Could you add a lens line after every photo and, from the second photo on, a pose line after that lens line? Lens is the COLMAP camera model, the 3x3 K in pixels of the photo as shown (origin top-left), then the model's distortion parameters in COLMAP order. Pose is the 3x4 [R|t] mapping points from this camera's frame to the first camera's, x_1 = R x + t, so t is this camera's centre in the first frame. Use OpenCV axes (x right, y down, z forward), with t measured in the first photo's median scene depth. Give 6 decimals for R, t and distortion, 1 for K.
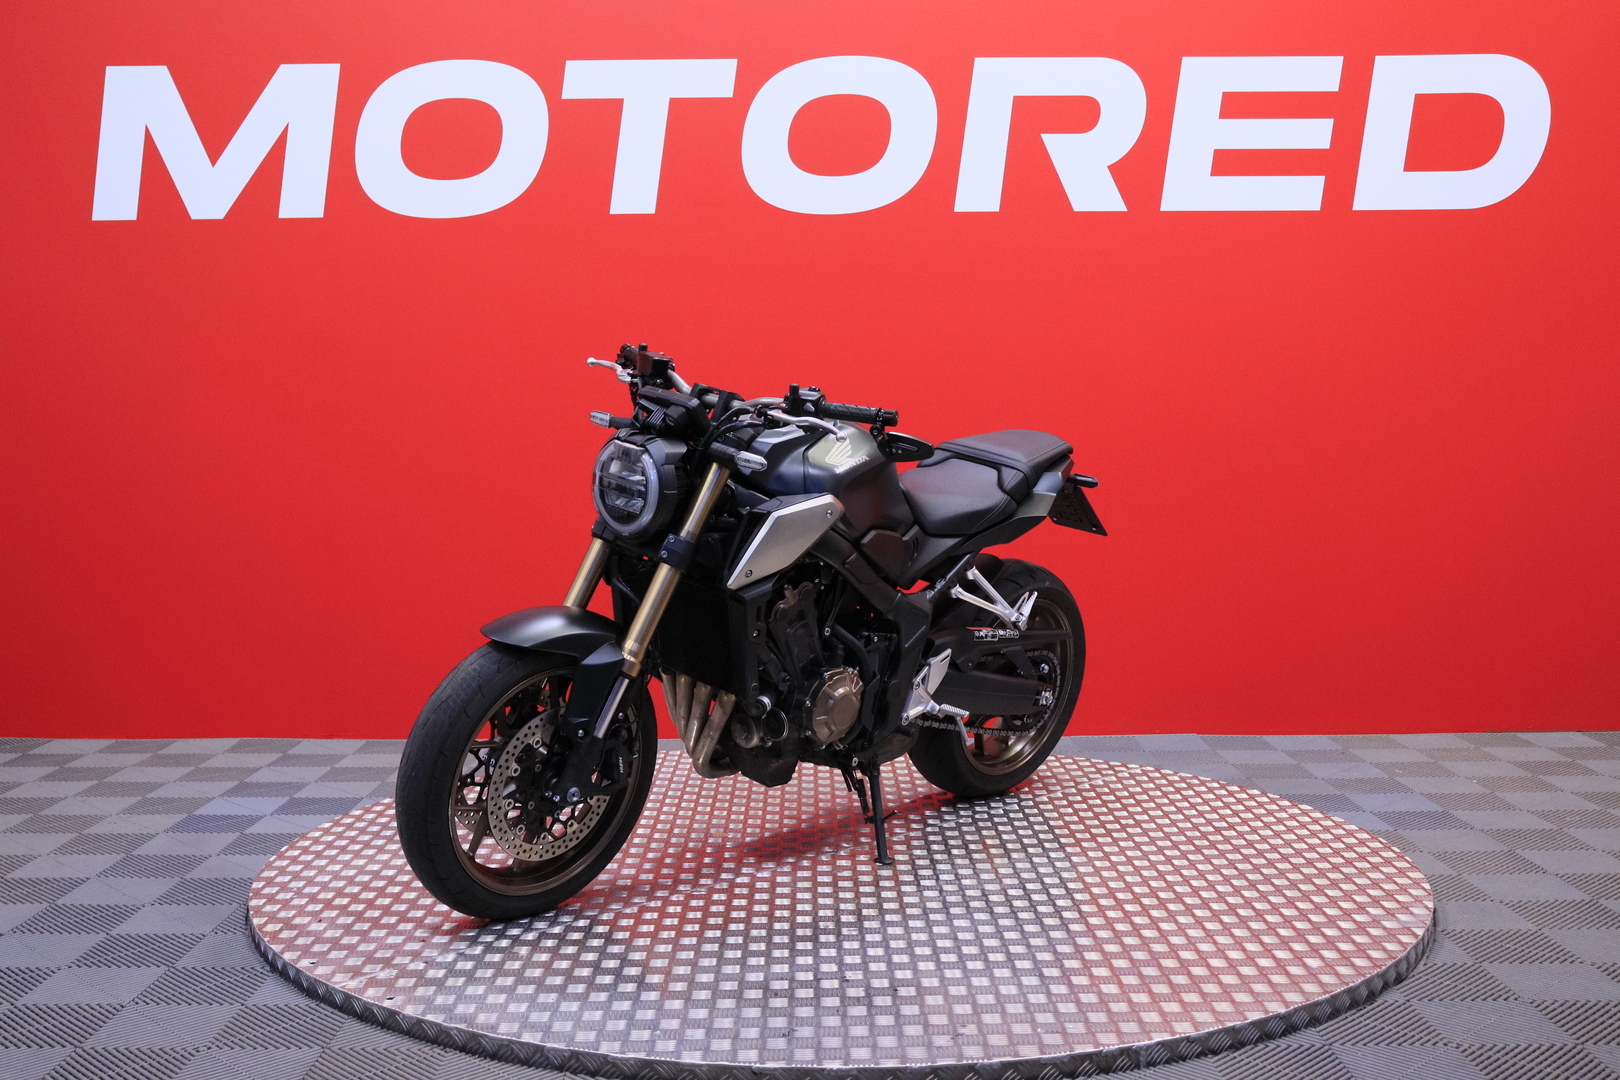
lens RADIAL K [[1838.8, 0, 813.3], [0, 1838.8, 543.1], [0, 0, 1]] dist [-0.108148, 0.000000]
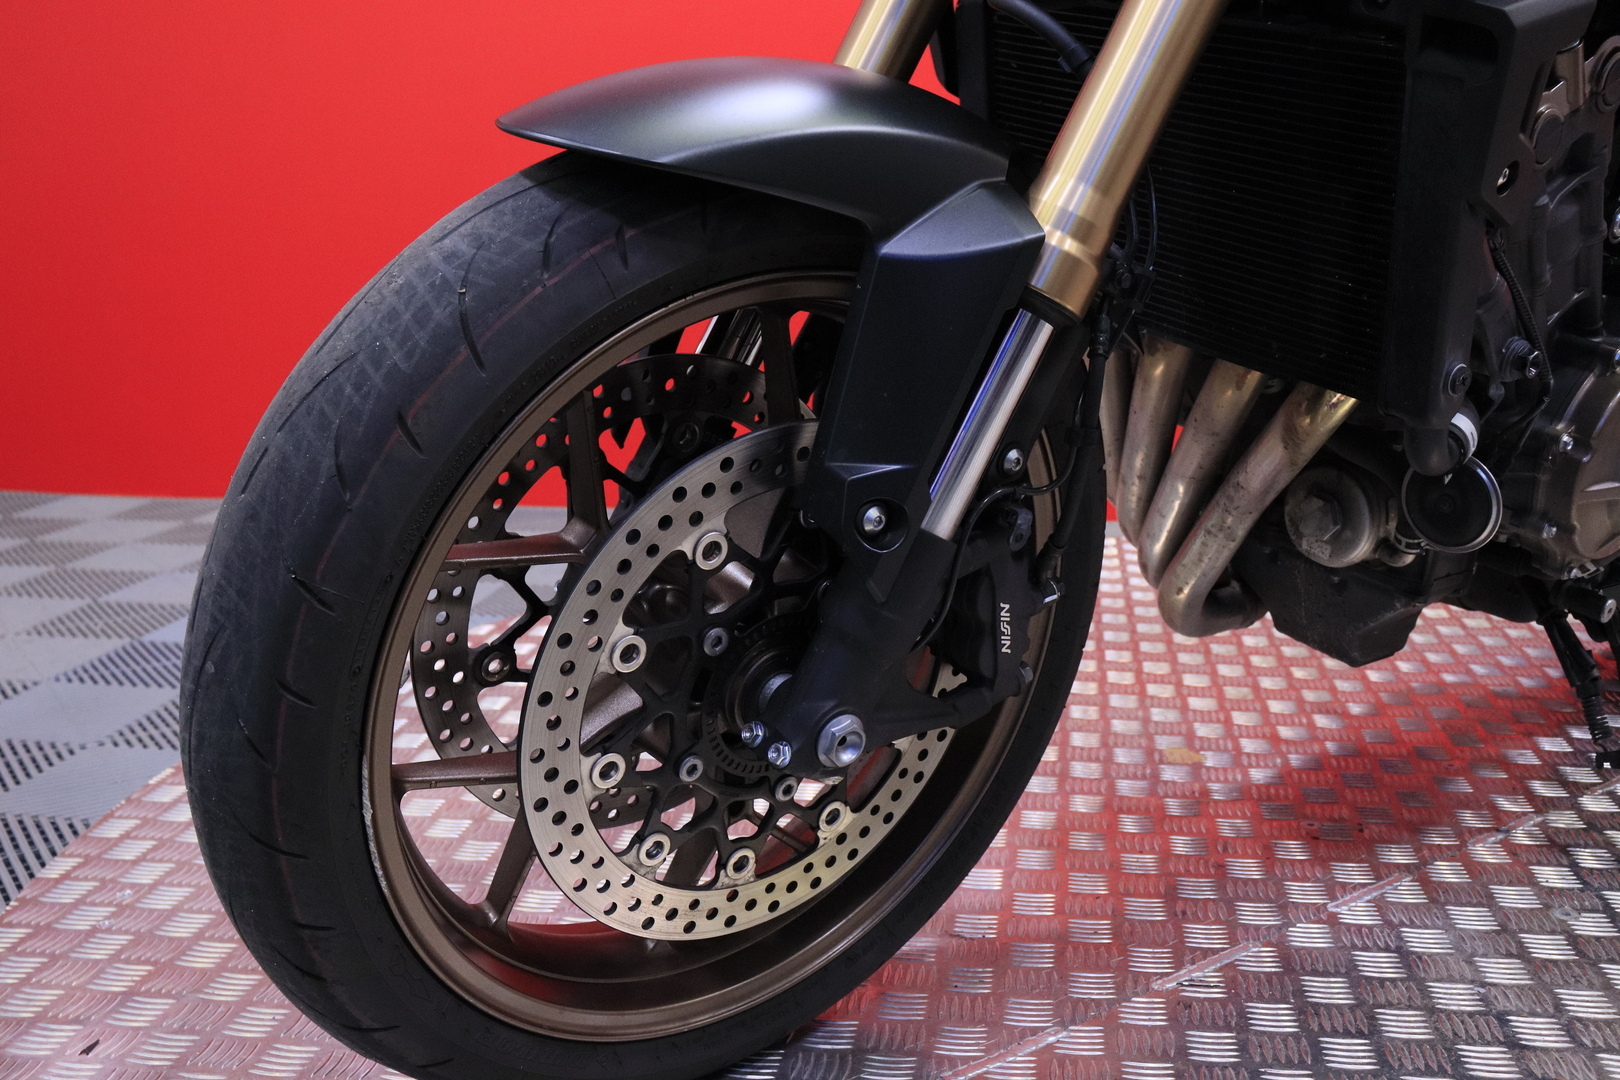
lens RADIAL K [[1657.5, 0, 809.7], [0, 1657.5, 544.6], [0, 0, 1]] dist [-0.116279, 0.000000]
pose [[0.988475, 0.031527, -0.148066, -0.098250], [-0.012081, 0.991383, 0.130435, 0.074609], [0.150902, -0.127143, 0.980338, 0.747404]]
